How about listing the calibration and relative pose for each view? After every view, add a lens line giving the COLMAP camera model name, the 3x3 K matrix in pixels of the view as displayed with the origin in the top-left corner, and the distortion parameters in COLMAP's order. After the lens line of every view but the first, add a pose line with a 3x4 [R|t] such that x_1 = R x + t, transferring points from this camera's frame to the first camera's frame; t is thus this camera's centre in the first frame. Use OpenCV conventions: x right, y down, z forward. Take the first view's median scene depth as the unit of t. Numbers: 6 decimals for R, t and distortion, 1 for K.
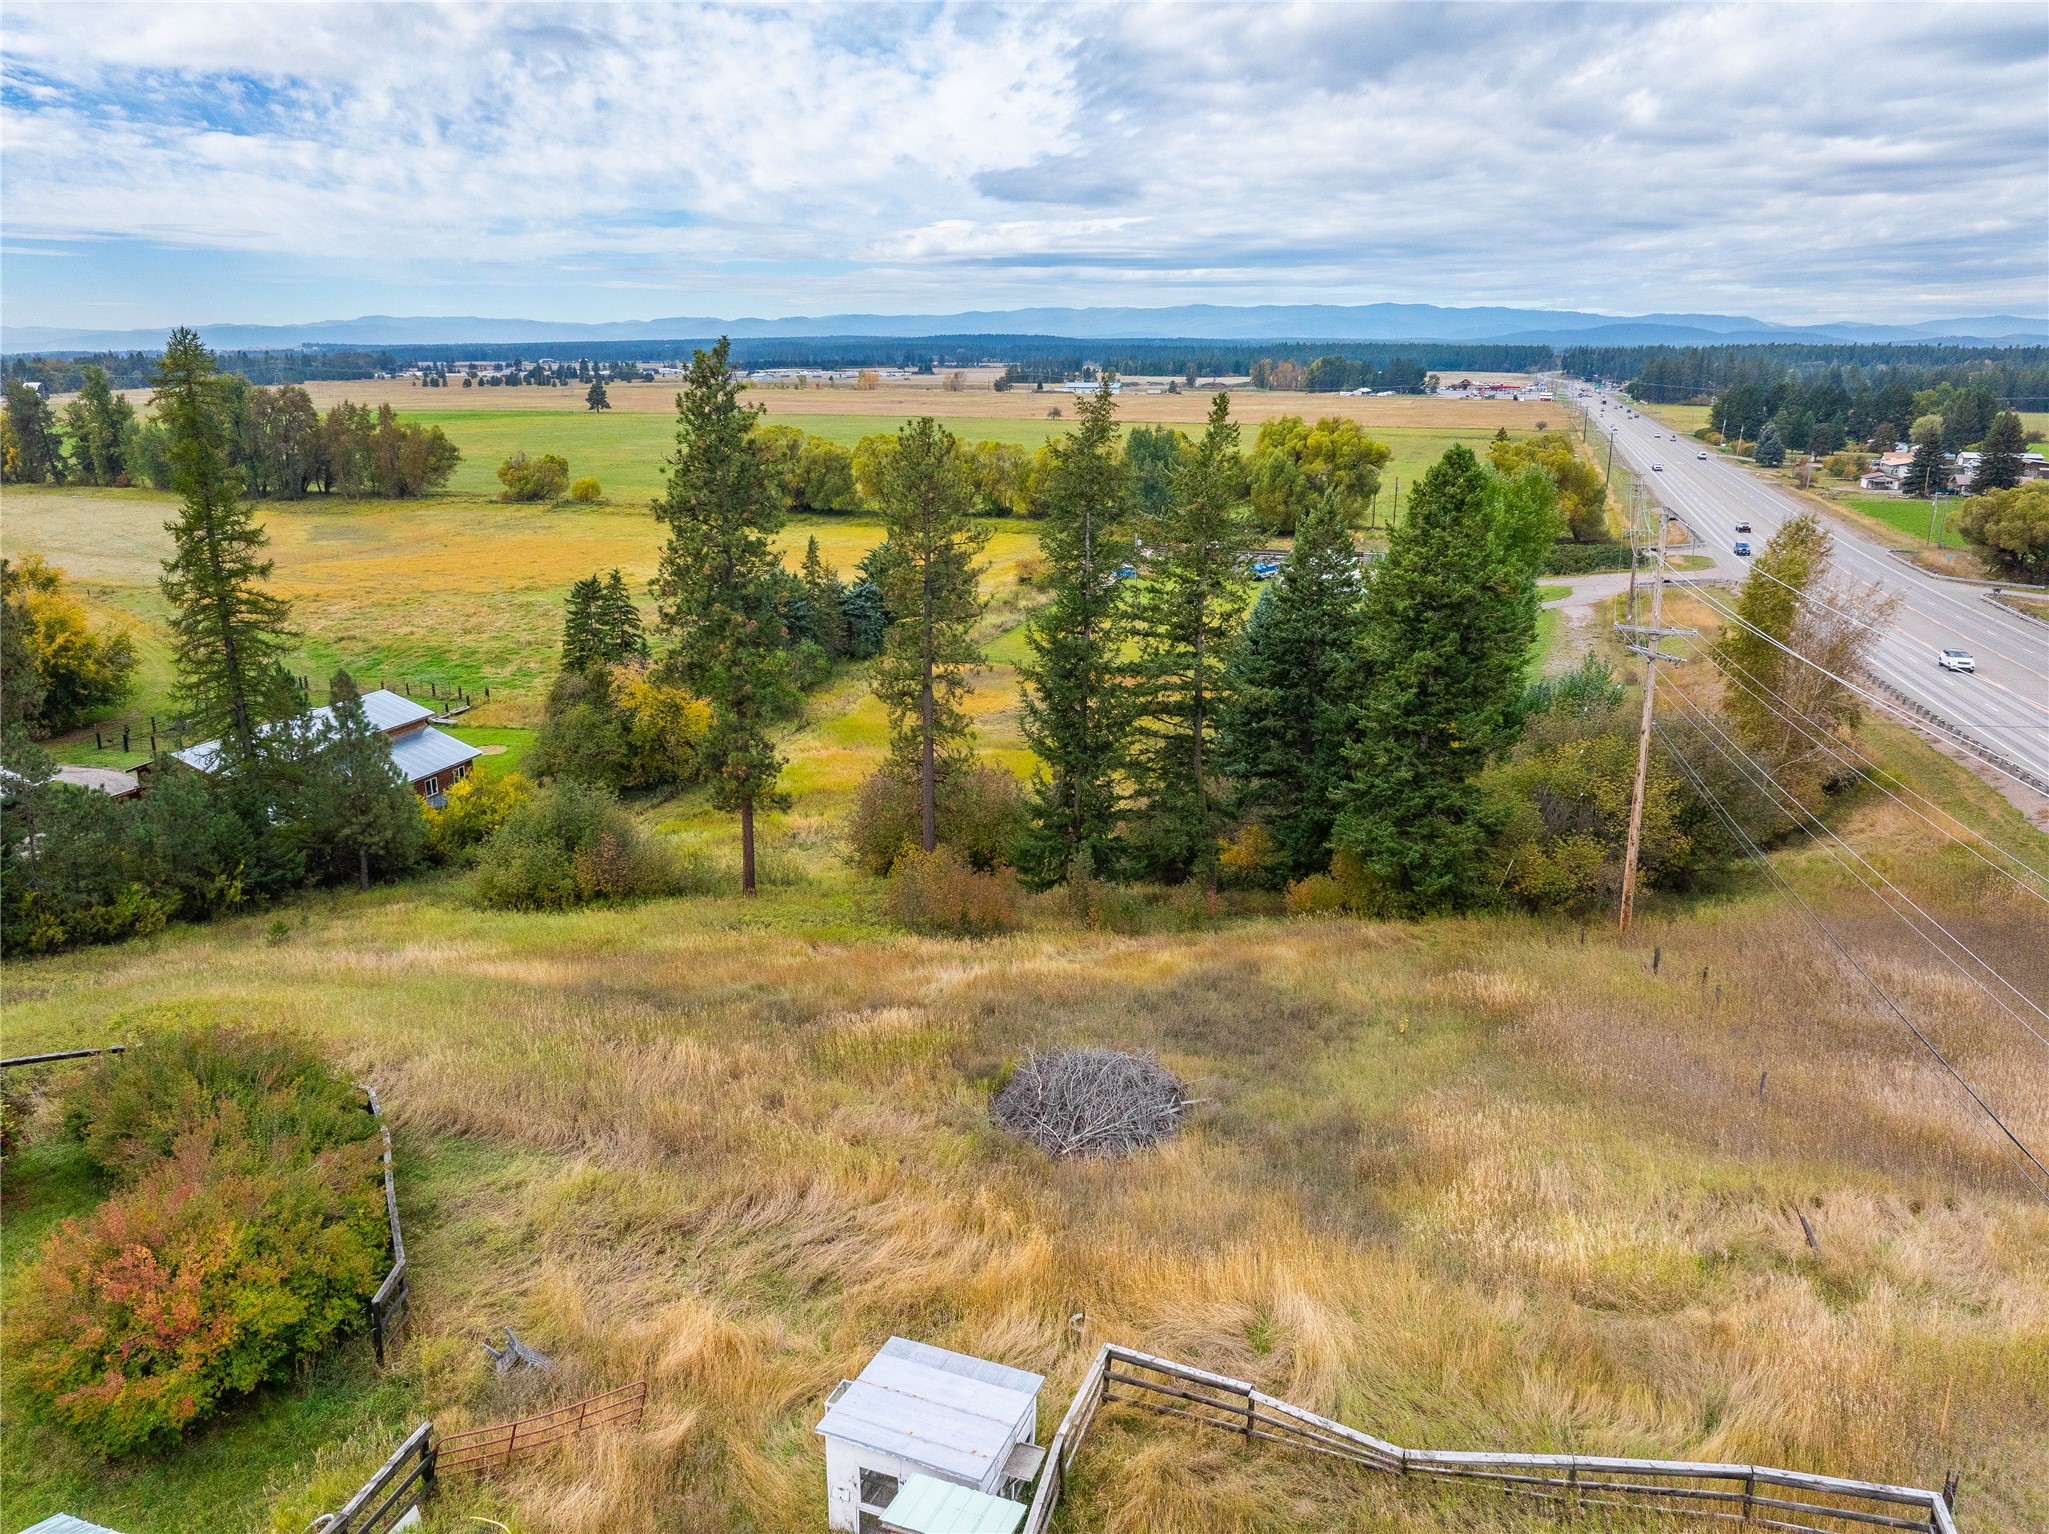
lens RADIAL K [[1493.0, 0, 994.9], [0, 1493.0, 774.6], [0, 0, 1]] dist [-0.030421, -0.005875]
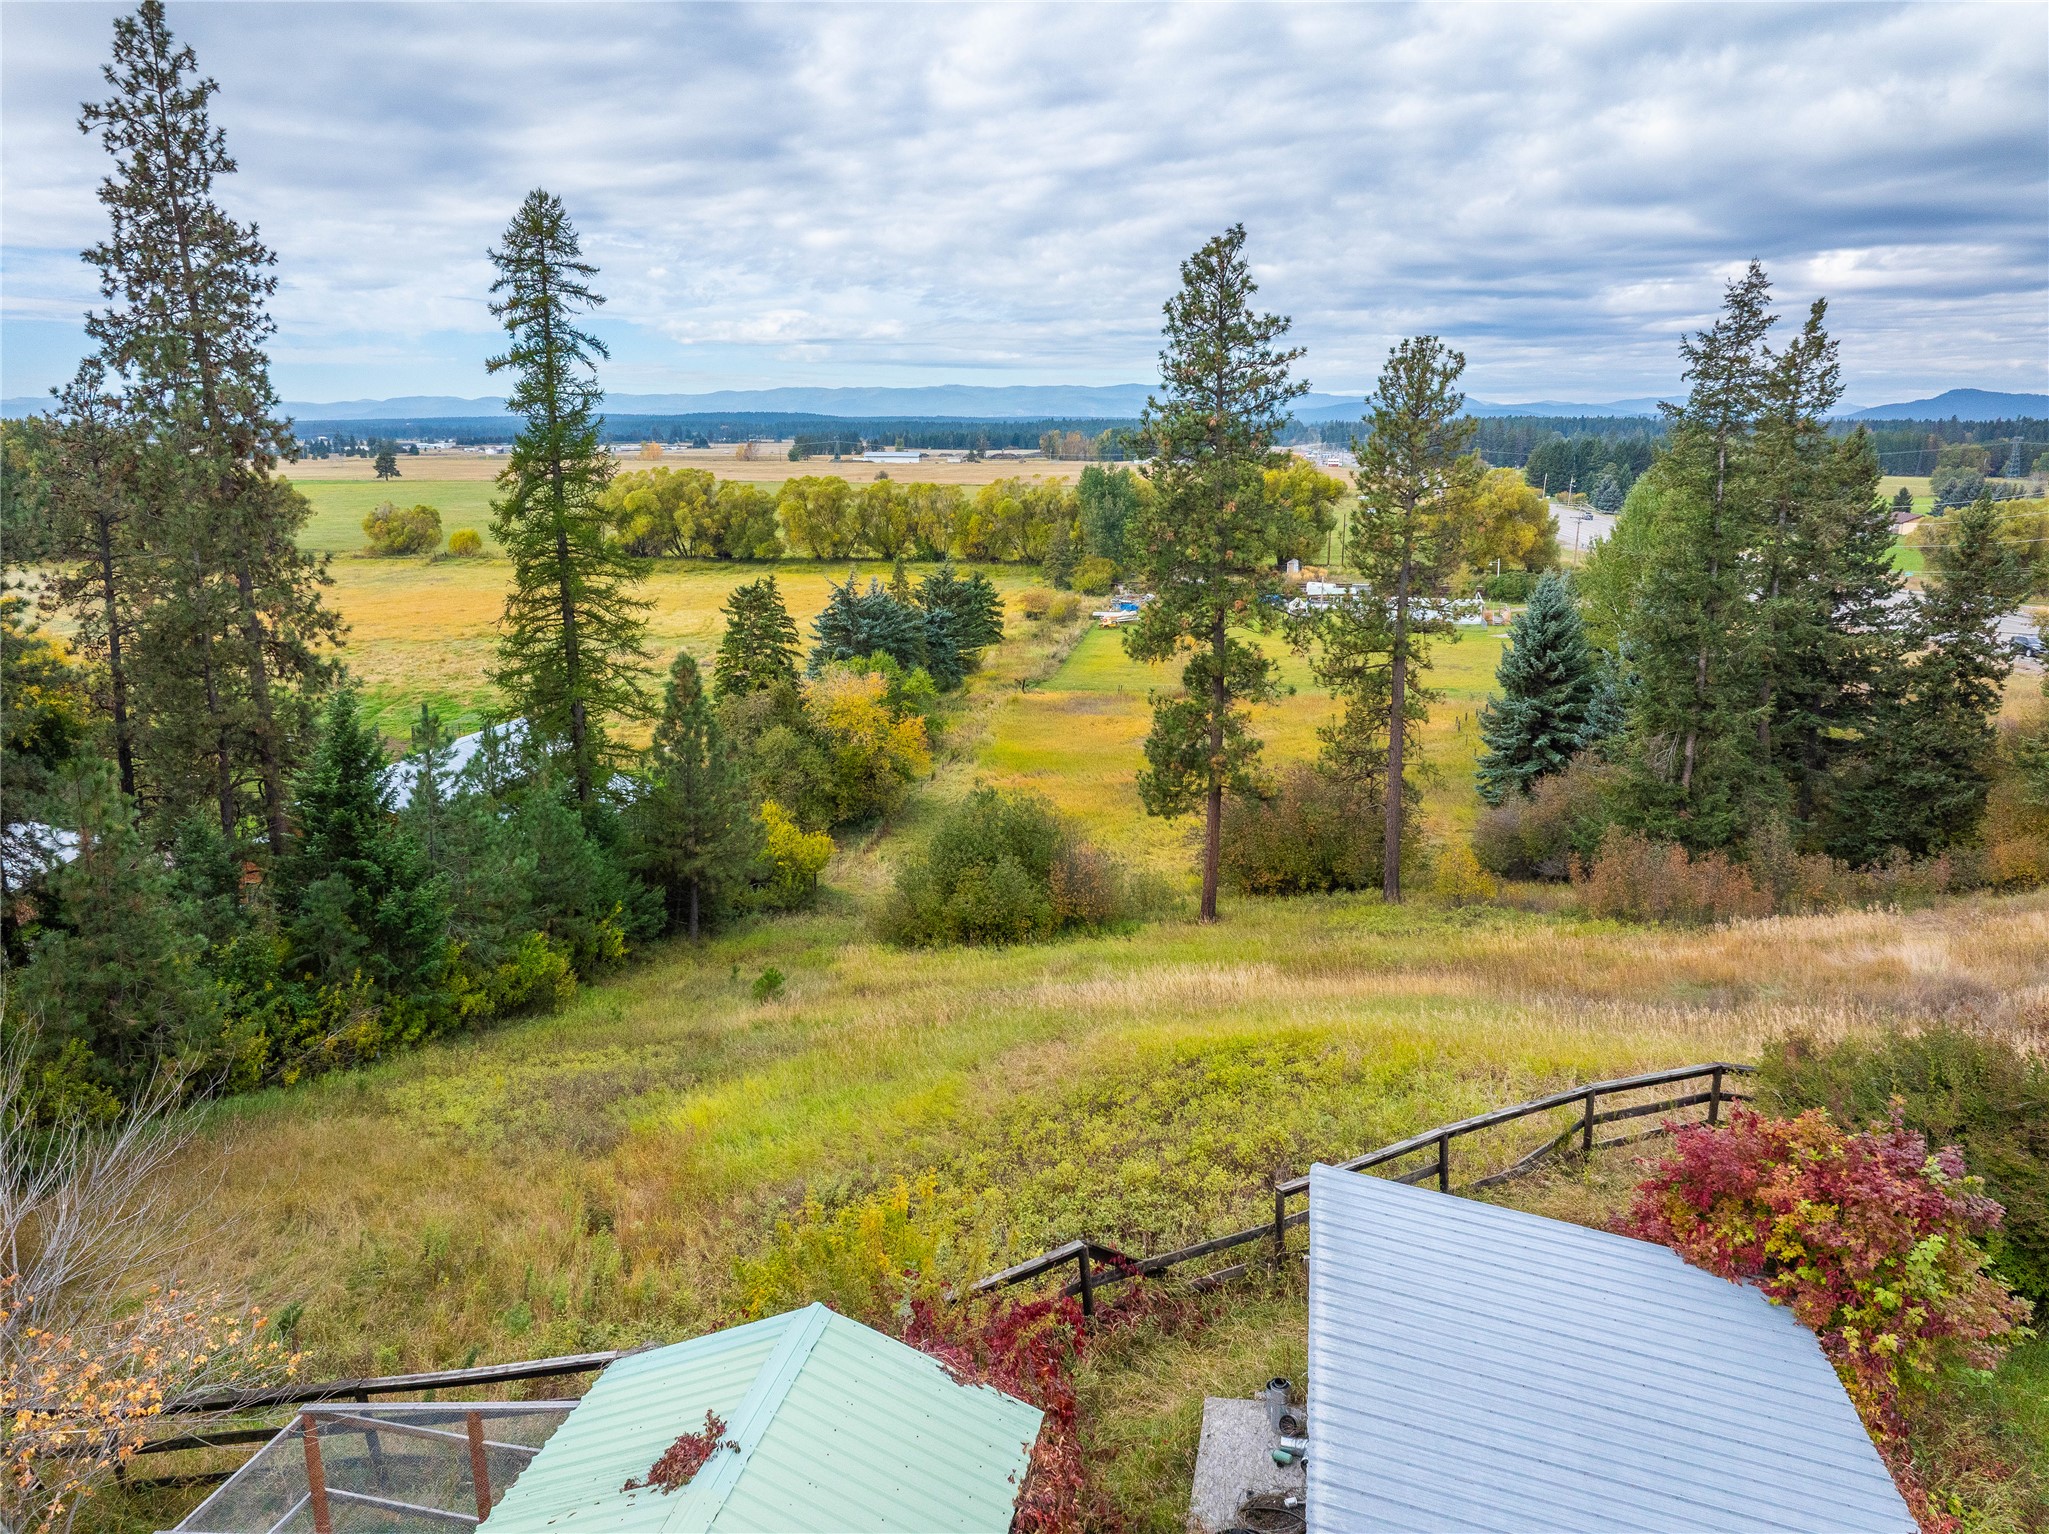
lens RADIAL K [[1493.0, 0, 1031.9], [0, 1493.0, 765.9], [0, 0, 1]] dist [-0.030421, -0.005875]
pose [[0.983368, -0.038764, 0.177437, -0.062057], [0.048526, 0.997519, -0.051010, 0.005395], [-0.175019, 0.058772, 0.982809, 0.031869]]
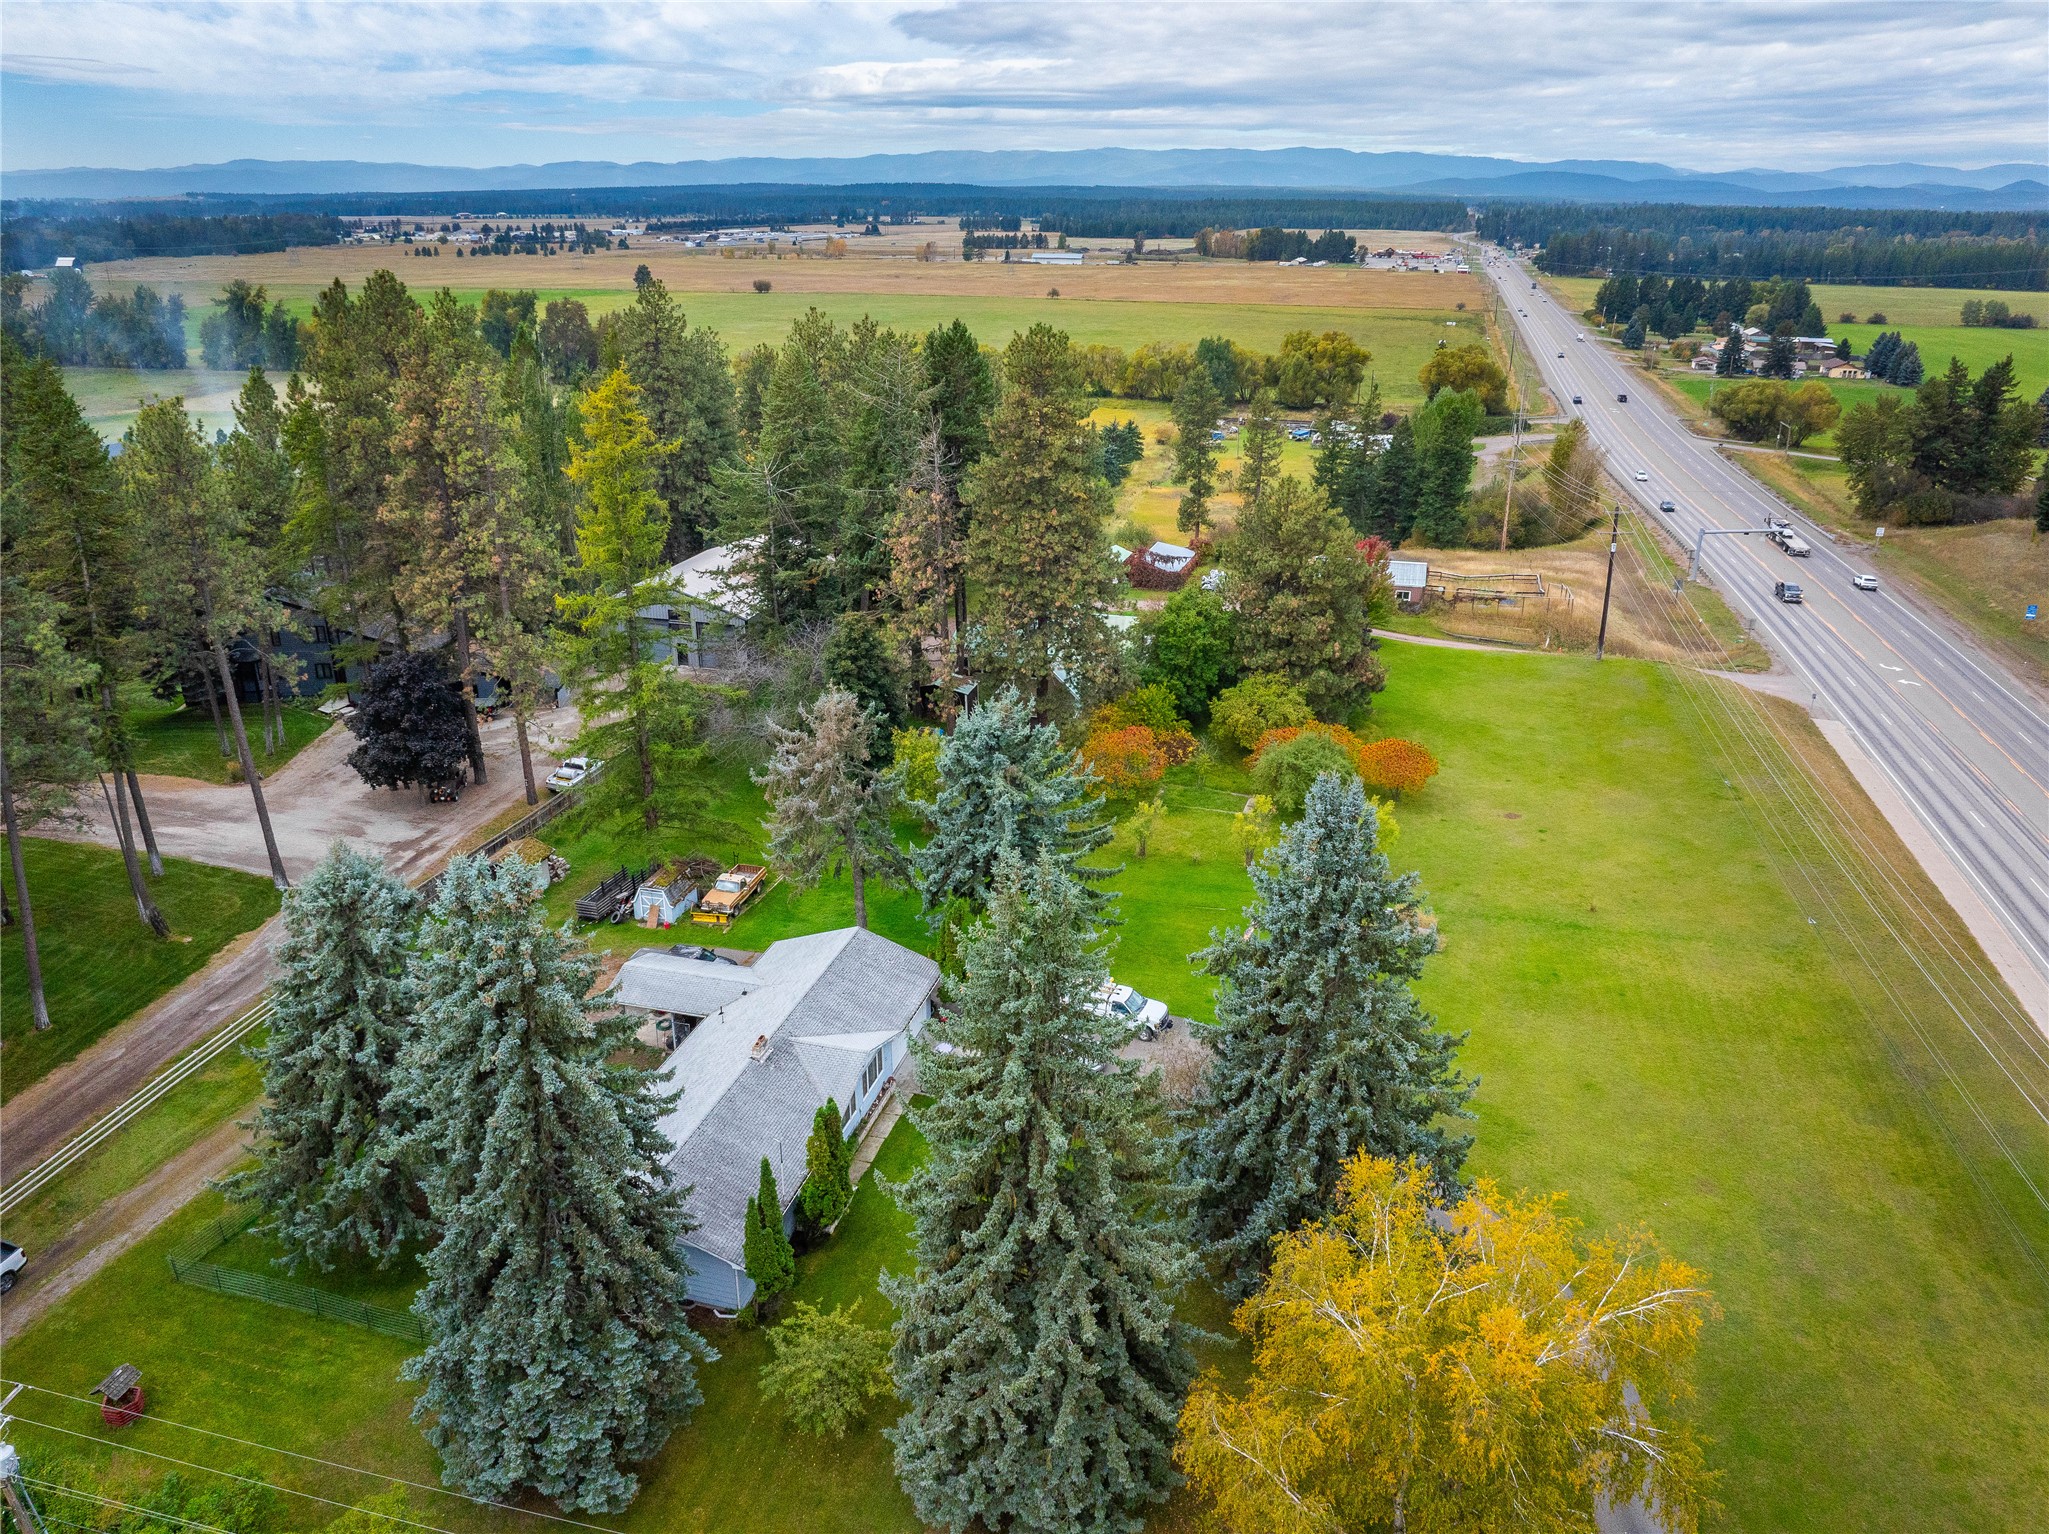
lens RADIAL K [[1493.0, 0, 1031.5], [0, 1493.0, 781.2], [0, 0, 1]] dist [-0.030421, -0.005875]
pose [[0.996740, -0.022435, 0.077503, -0.106051], [0.014645, 0.994914, 0.099659, 0.031436], [-0.079344, -0.098199, 0.991999, -0.268815]]
